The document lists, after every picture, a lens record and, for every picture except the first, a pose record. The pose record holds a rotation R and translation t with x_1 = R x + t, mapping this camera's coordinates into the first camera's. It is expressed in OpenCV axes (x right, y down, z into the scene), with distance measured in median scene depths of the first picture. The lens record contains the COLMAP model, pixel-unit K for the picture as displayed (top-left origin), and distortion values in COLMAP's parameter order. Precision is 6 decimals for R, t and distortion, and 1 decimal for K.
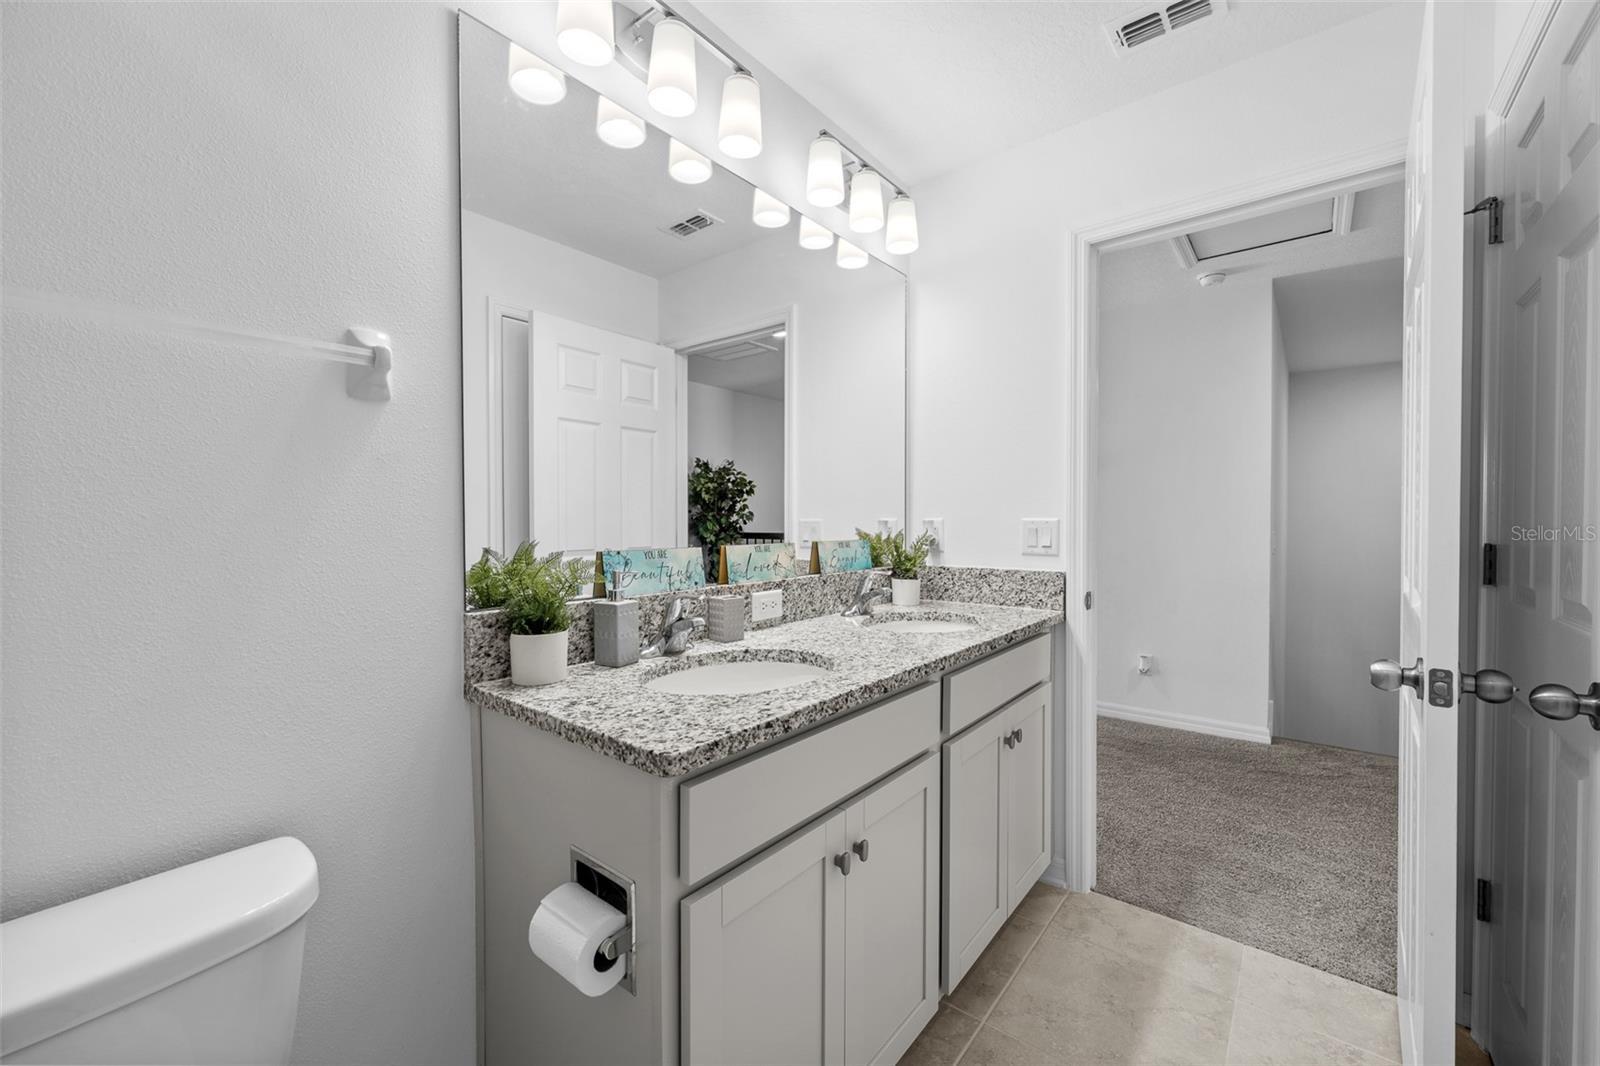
lens RADIAL K [[635.3, 0, 806.8], [0, 635.3, 523.0], [0, 0, 1]] dist [0.000680, 0.000452]
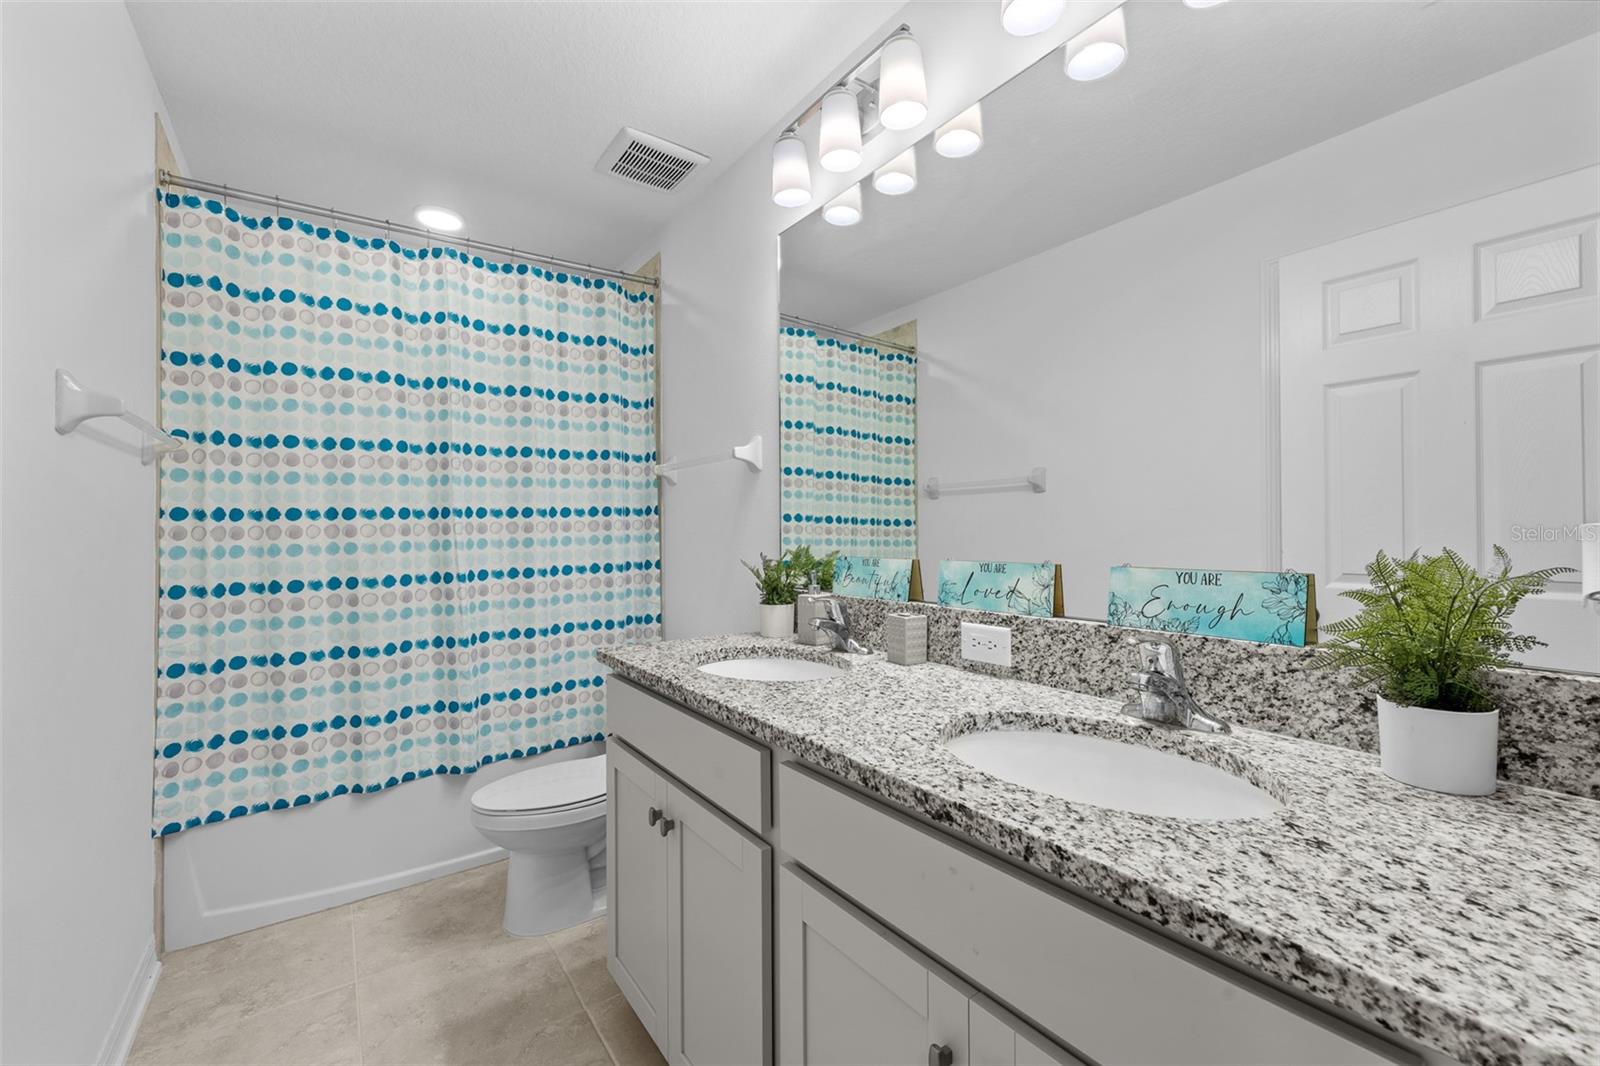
lens RADIAL K [[635.3, 0, 805.8], [0, 635.3, 534.9], [0, 0, 1]] dist [0.000680, 0.000452]
pose [[-0.252356, -0.008393, -0.967598, 0.681620], [-0.008638, 0.999942, -0.006420, 0.008354], [0.967596, 0.006738, -0.252414, 0.944821]]
